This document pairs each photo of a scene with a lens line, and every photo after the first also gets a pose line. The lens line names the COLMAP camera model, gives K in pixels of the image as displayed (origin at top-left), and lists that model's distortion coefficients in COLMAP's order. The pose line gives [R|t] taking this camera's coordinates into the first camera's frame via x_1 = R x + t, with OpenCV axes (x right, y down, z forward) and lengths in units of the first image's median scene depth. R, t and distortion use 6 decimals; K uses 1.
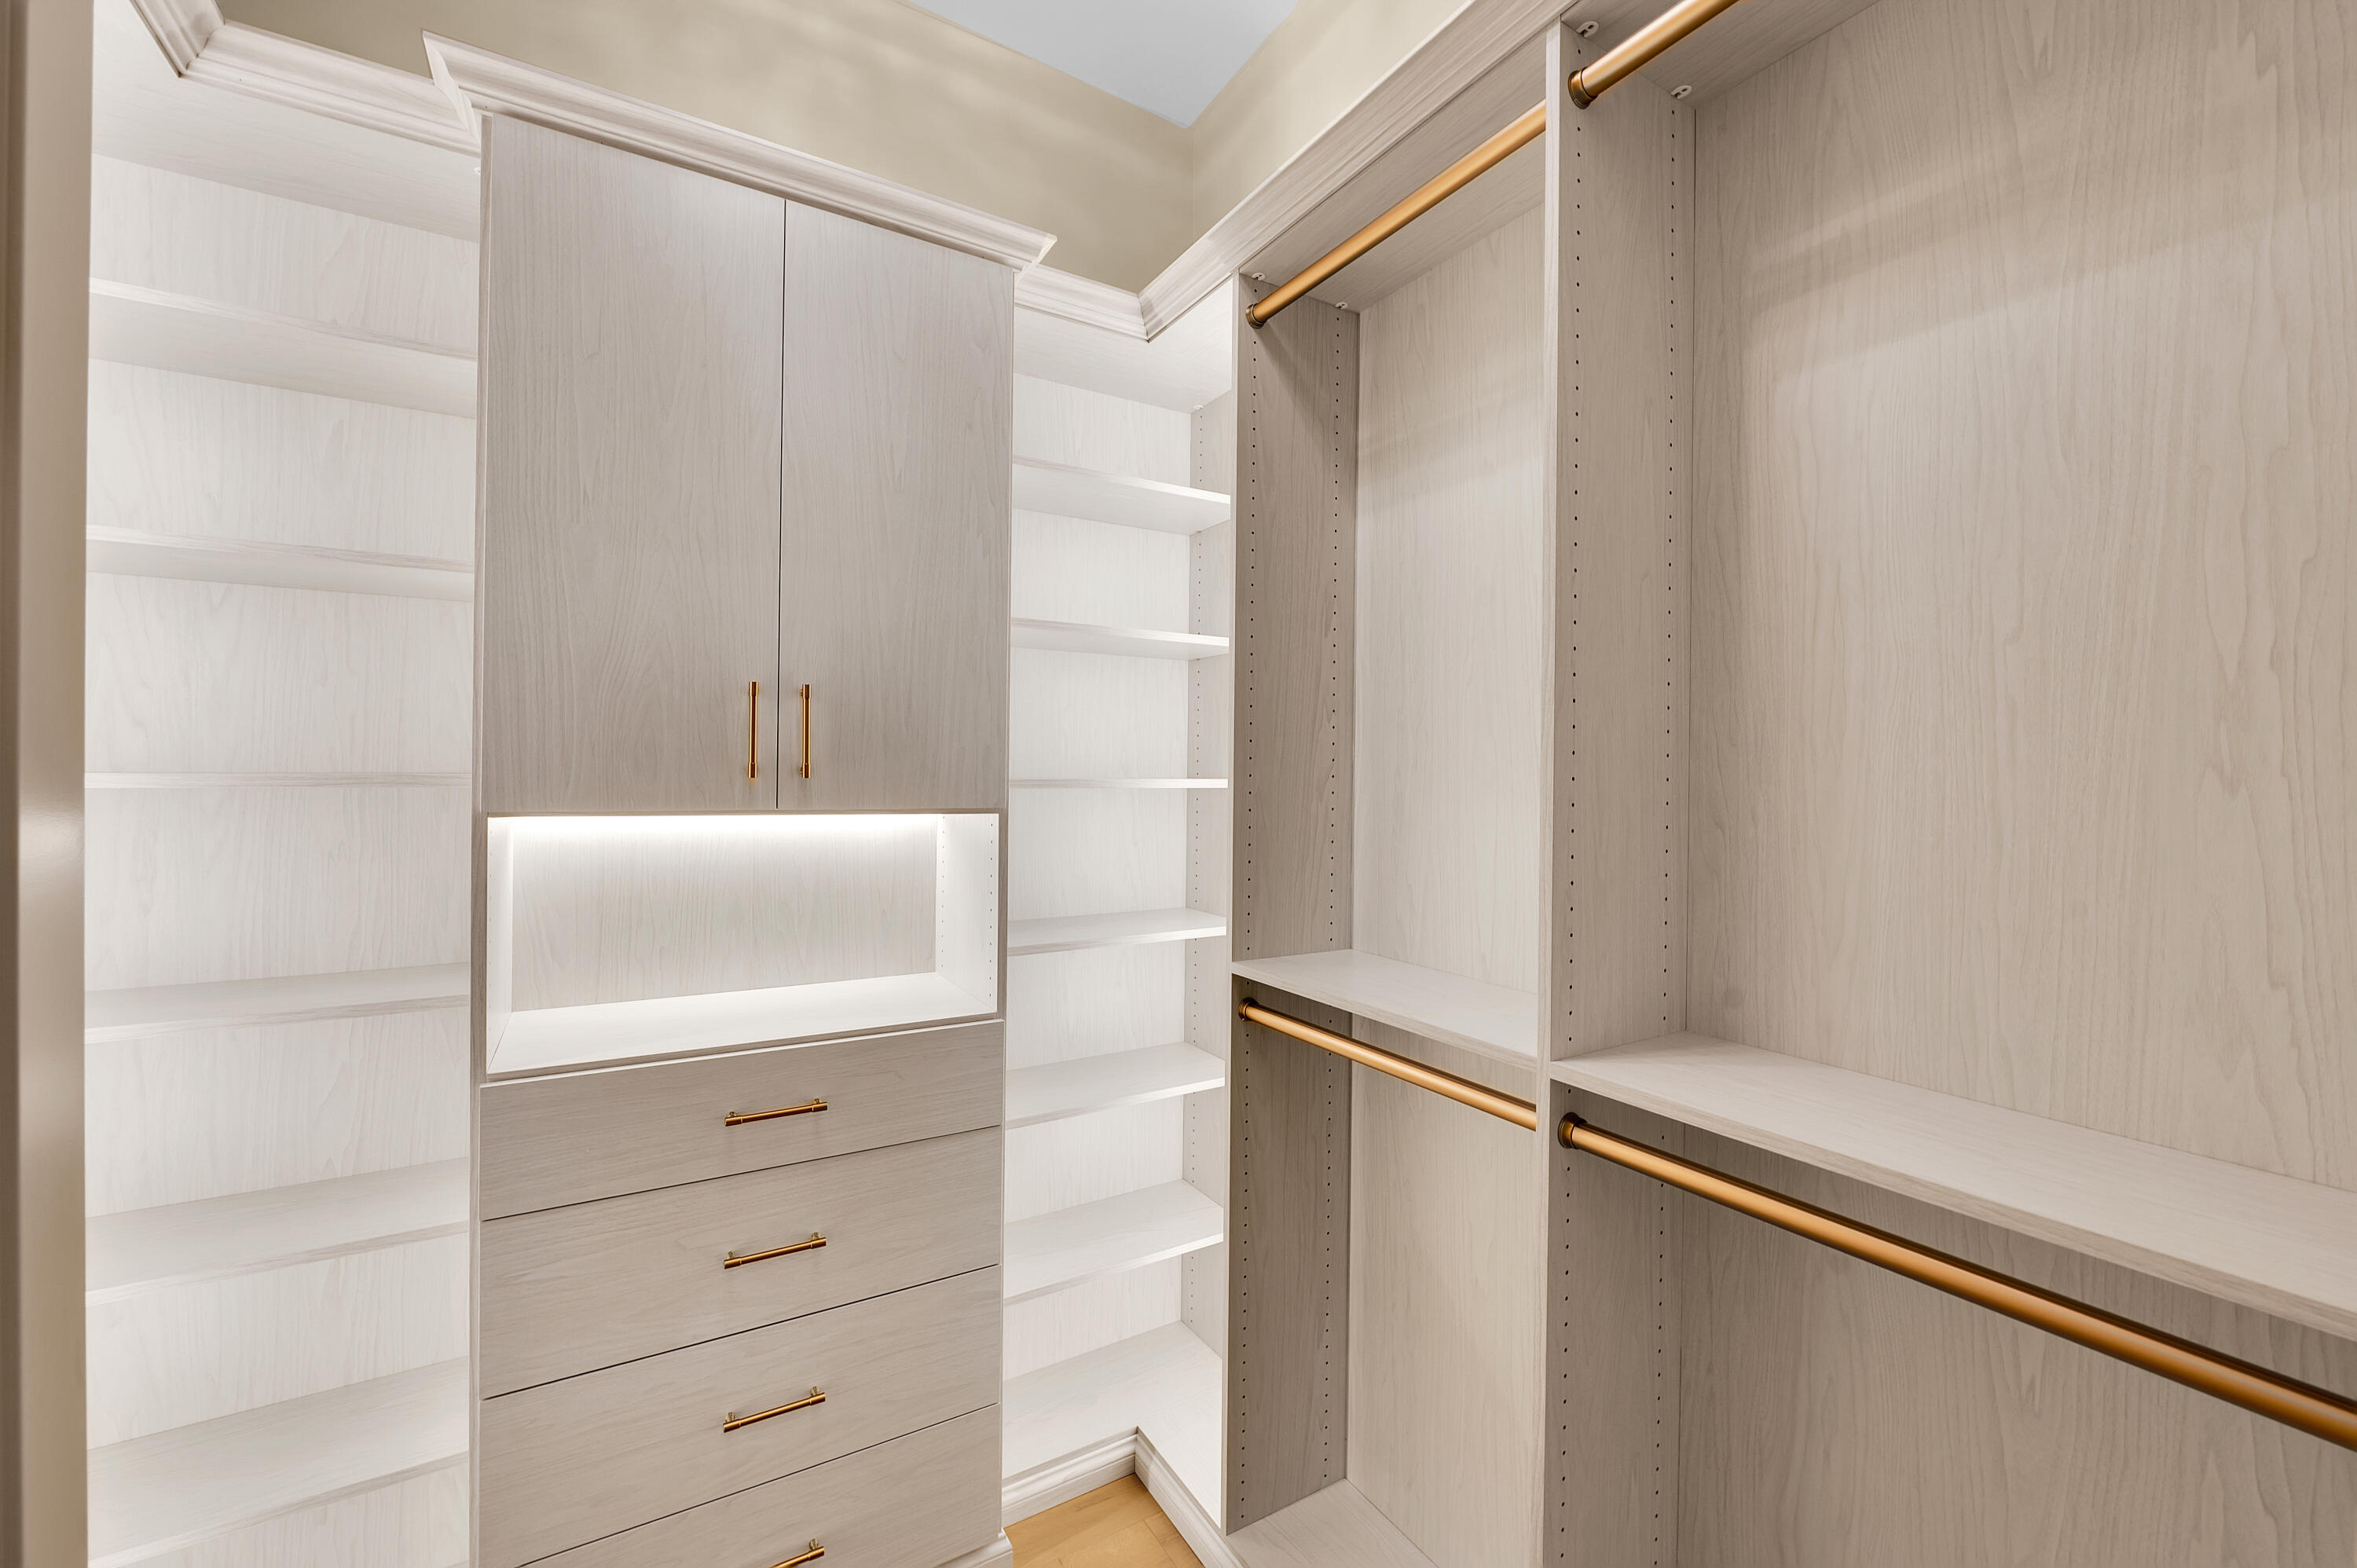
lens RADIAL K [[974.8, 0, 1184.1], [0, 974.8, 798.2], [0, 0, 1]] dist [0.001317, 0.000362]
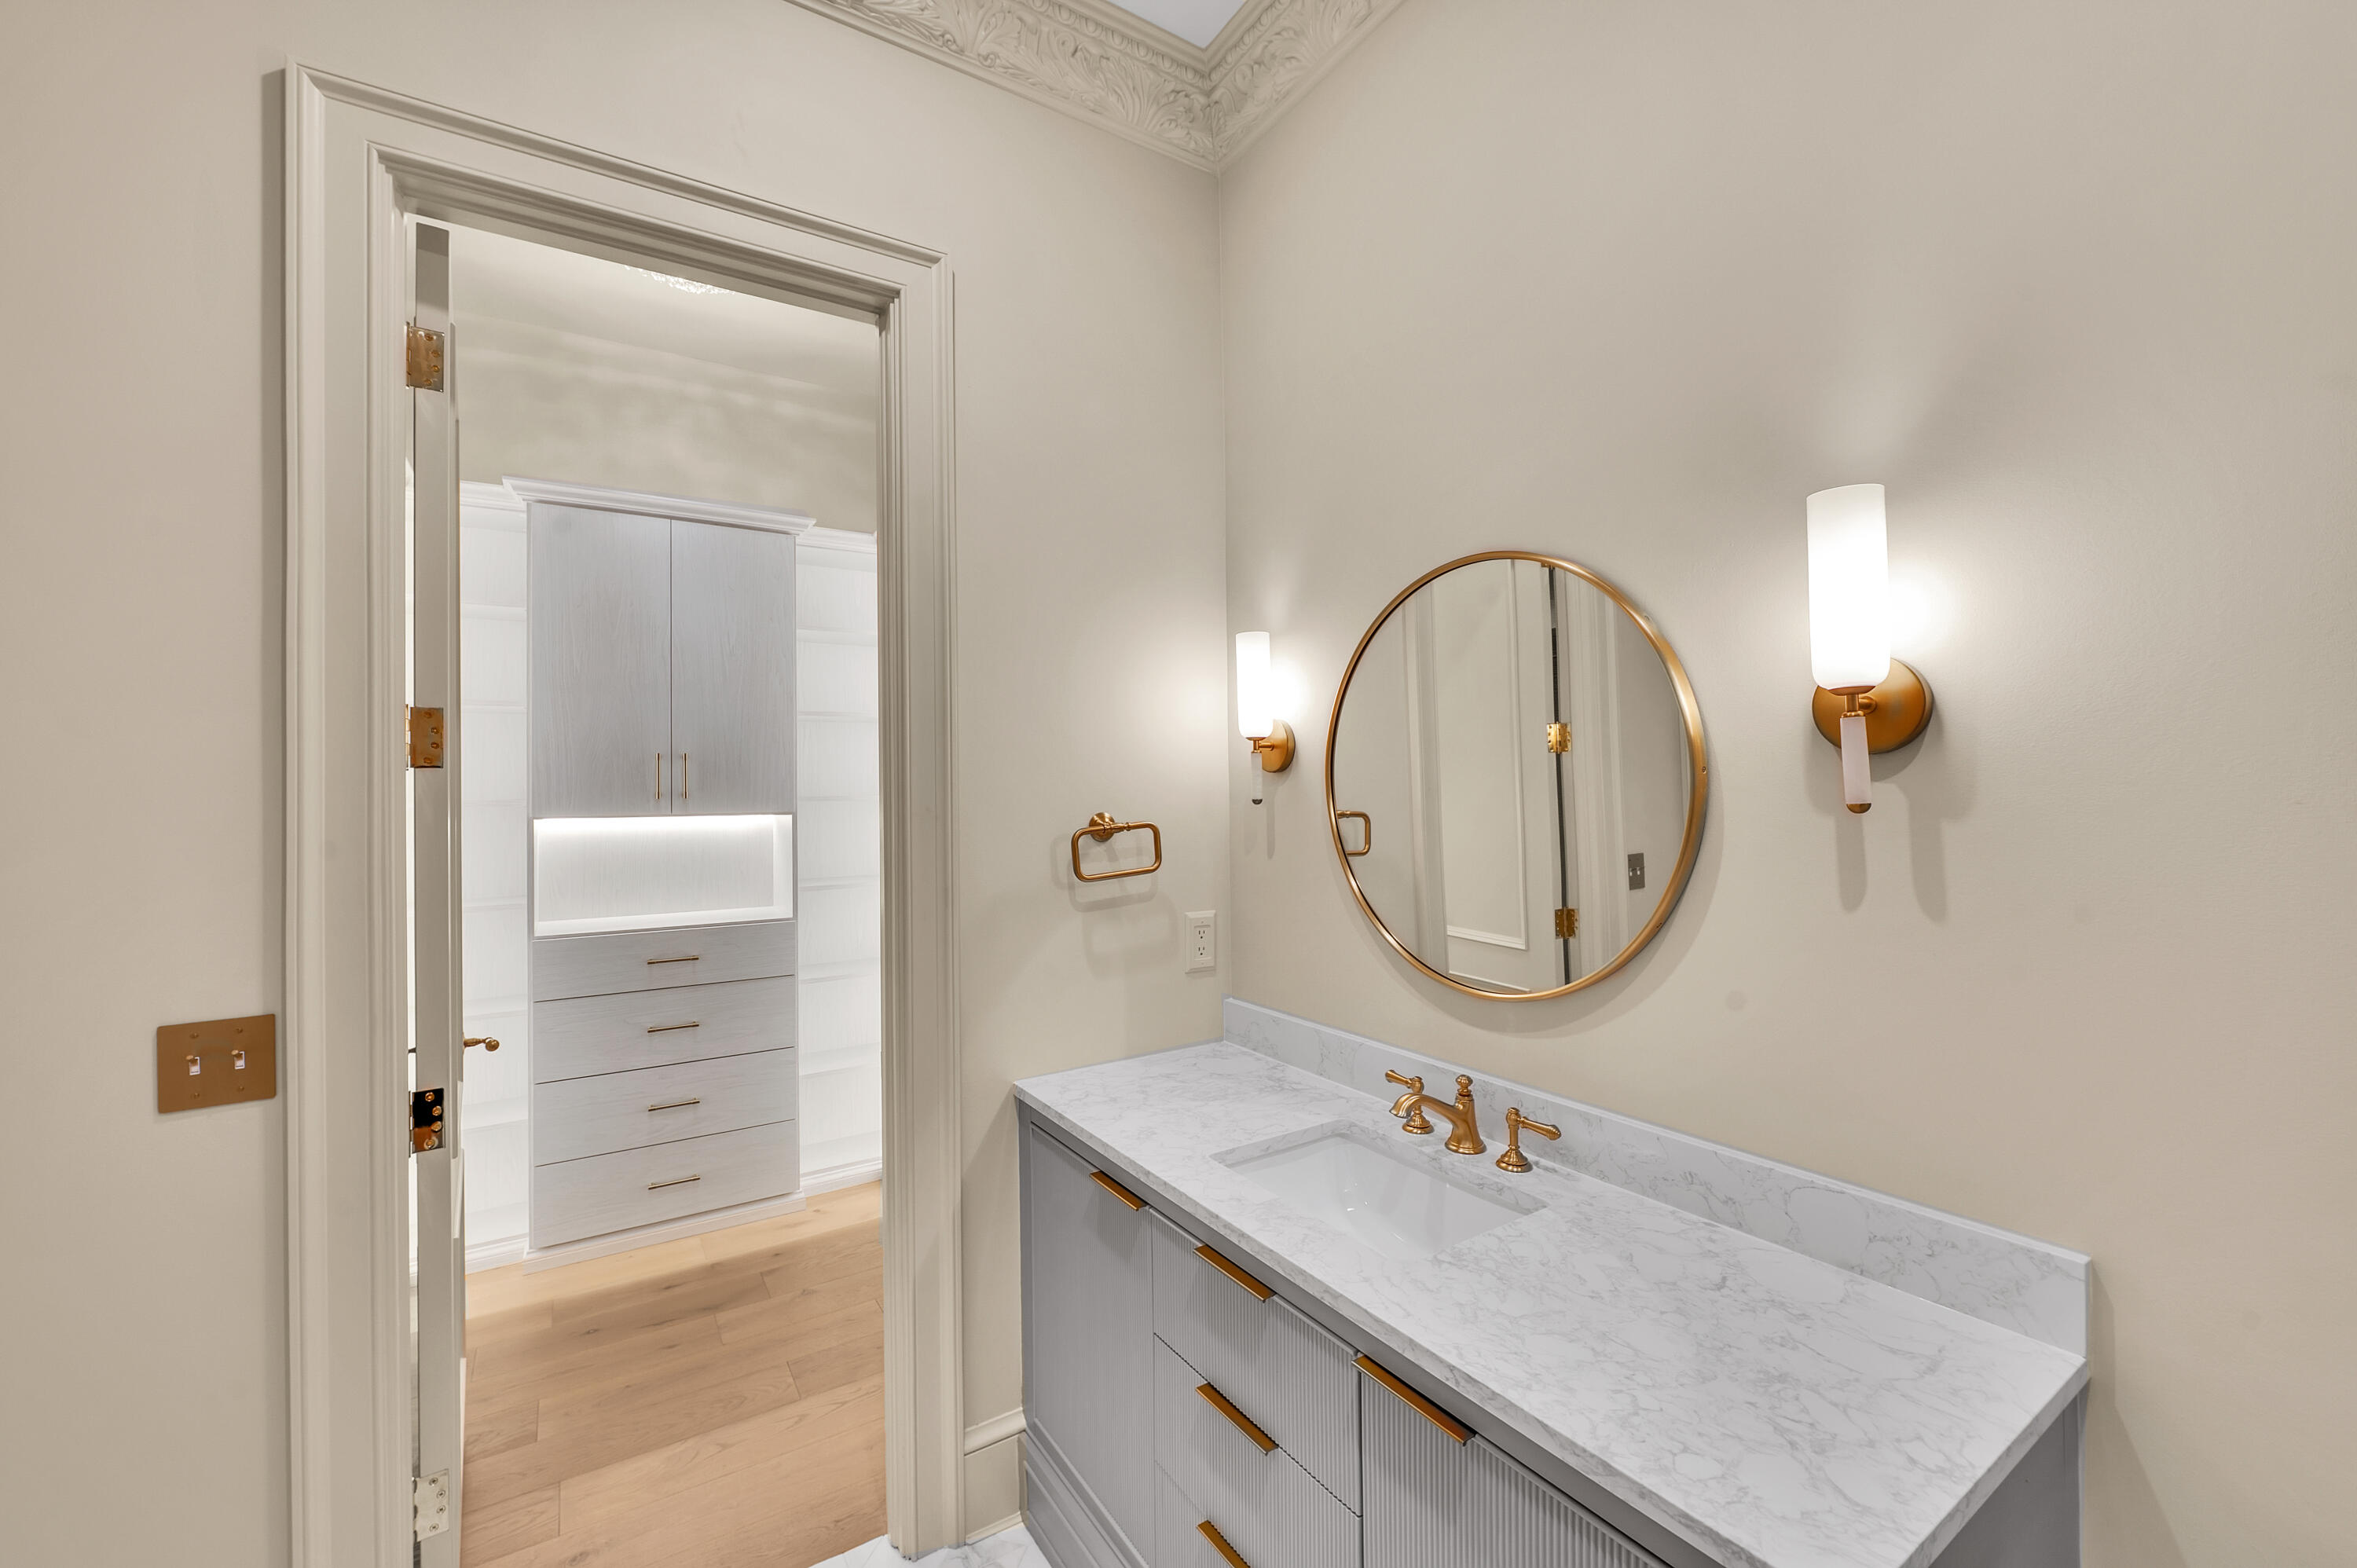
lens RADIAL K [[974.8, 0, 1184.1], [0, 974.8, 798.2], [0, 0, 1]] dist [0.001317, 0.000362]
pose [[0.999901, -0.011749, 0.007705, 0.638799], [0.011705, 0.999916, 0.005644, -0.020410], [-0.007771, -0.005553, 0.999954, -1.048576]]
